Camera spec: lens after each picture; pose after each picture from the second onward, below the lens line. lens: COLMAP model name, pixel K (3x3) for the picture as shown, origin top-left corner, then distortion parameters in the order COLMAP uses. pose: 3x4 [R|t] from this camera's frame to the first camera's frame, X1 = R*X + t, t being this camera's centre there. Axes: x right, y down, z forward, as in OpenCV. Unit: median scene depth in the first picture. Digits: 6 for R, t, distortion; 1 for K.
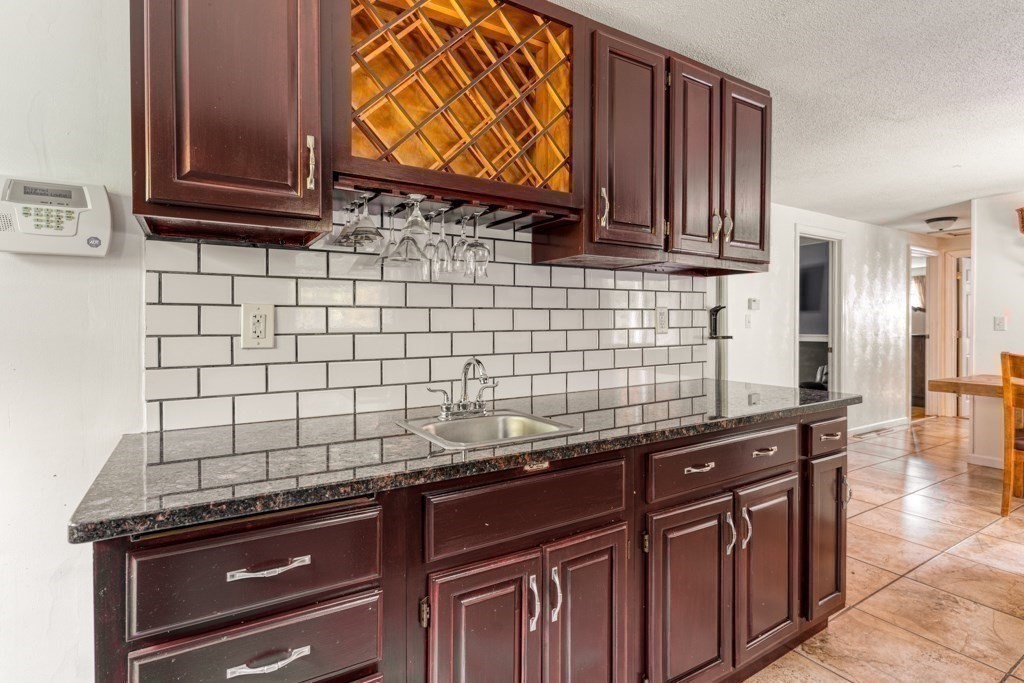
lens RADIAL K [[507.4, 0, 484.7], [0, 507.4, 330.4], [0, 0, 1]] dist [0.000453, 0.000348]
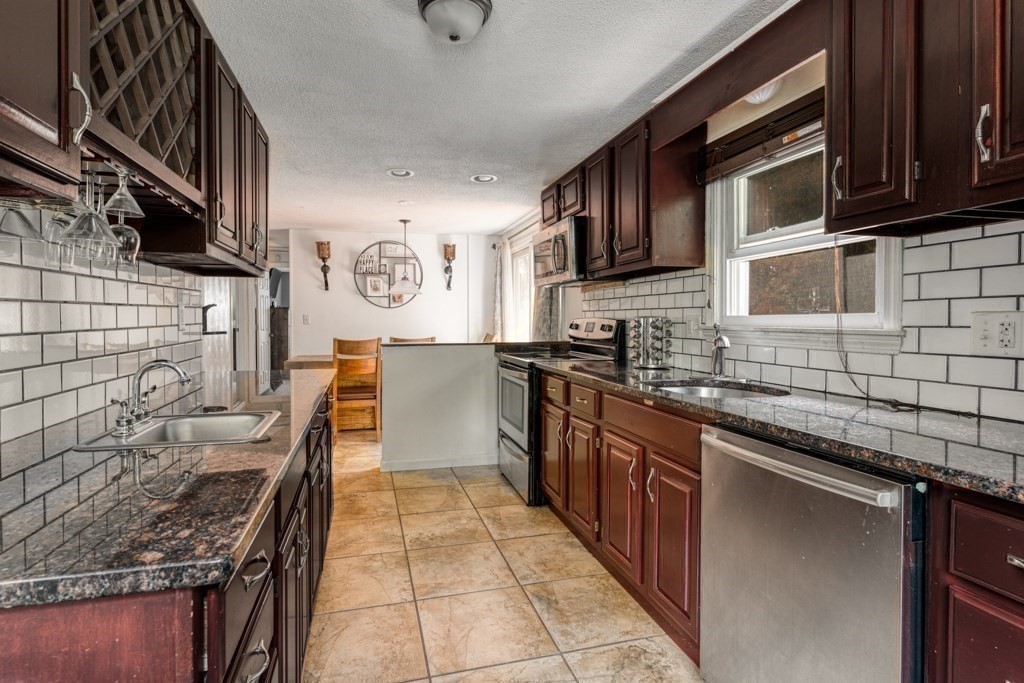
lens RADIAL K [[535.3, 0, 511.0], [0, 535.3, 322.8], [0, 0, 1]] dist [-0.000993, -0.000081]
pose [[0.257109, -0.010189, 0.966329, -0.233852], [0.015196, 0.999863, 0.006500, -0.002919], [-0.966263, 0.013013, 0.257228, 0.042147]]
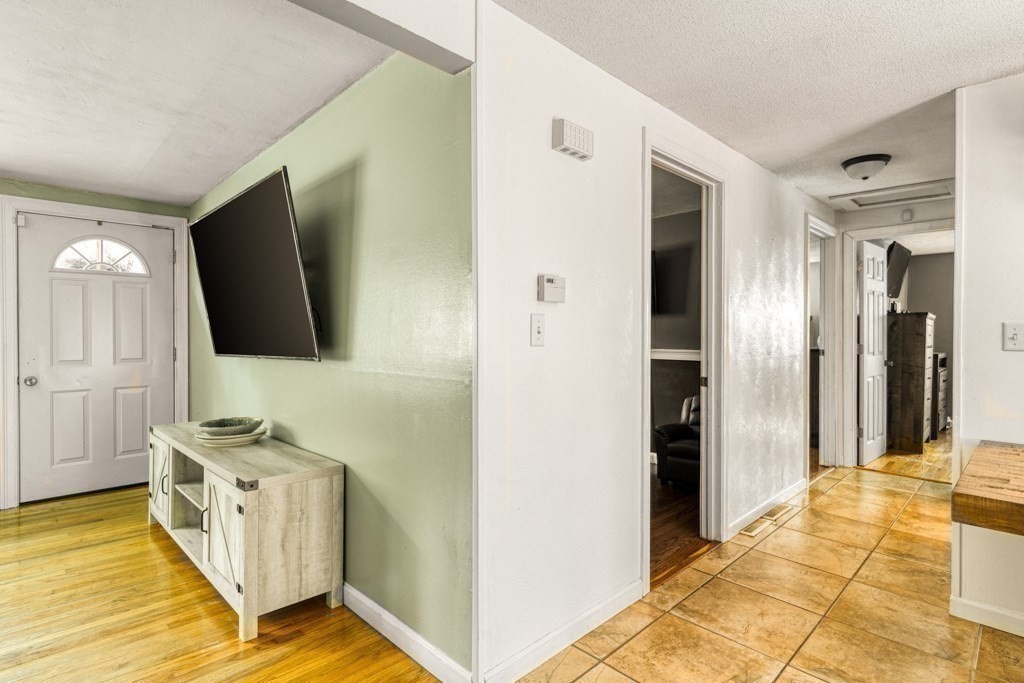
lens RADIAL K [[514.6, 0, 519.8], [0, 514.6, 336.0], [0, 0, 1]] dist [0.000890, 0.000746]
pose [[0.962670, -0.000479, 0.270679, 0.334199], [0.001662, 0.999990, -0.004142, -0.009916], [-0.270674, 0.004437, 0.962661, 0.512843]]
